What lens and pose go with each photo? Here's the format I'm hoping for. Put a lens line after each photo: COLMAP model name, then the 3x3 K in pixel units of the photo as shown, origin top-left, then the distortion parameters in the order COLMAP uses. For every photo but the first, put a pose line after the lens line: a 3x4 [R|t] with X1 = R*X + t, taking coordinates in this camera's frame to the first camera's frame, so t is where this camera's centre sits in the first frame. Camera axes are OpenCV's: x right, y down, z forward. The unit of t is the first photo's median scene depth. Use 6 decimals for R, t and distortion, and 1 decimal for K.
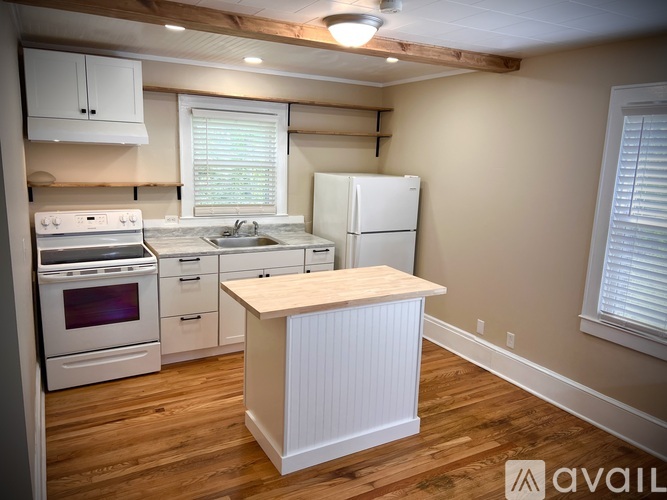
lens RADIAL K [[504.9, 0, 331.7], [0, 504.9, 246.4], [0, 0, 1]] dist [0.048961, -0.003037]
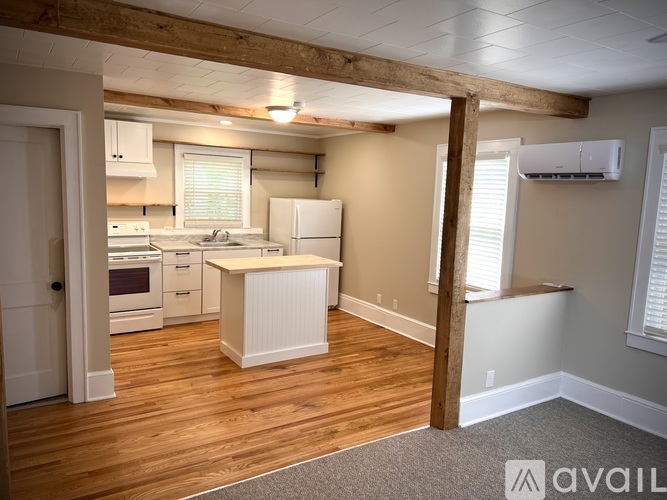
lens RADIAL K [[504.9, 0, 333.6], [0, 504.9, 254.1], [0, 0, 1]] dist [0.048961, -0.003037]
pose [[0.998552, -0.005988, 0.053469, 0.086934], [0.008951, 0.998427, -0.055348, 0.117443], [-0.053053, 0.055746, 0.997034, -0.532100]]
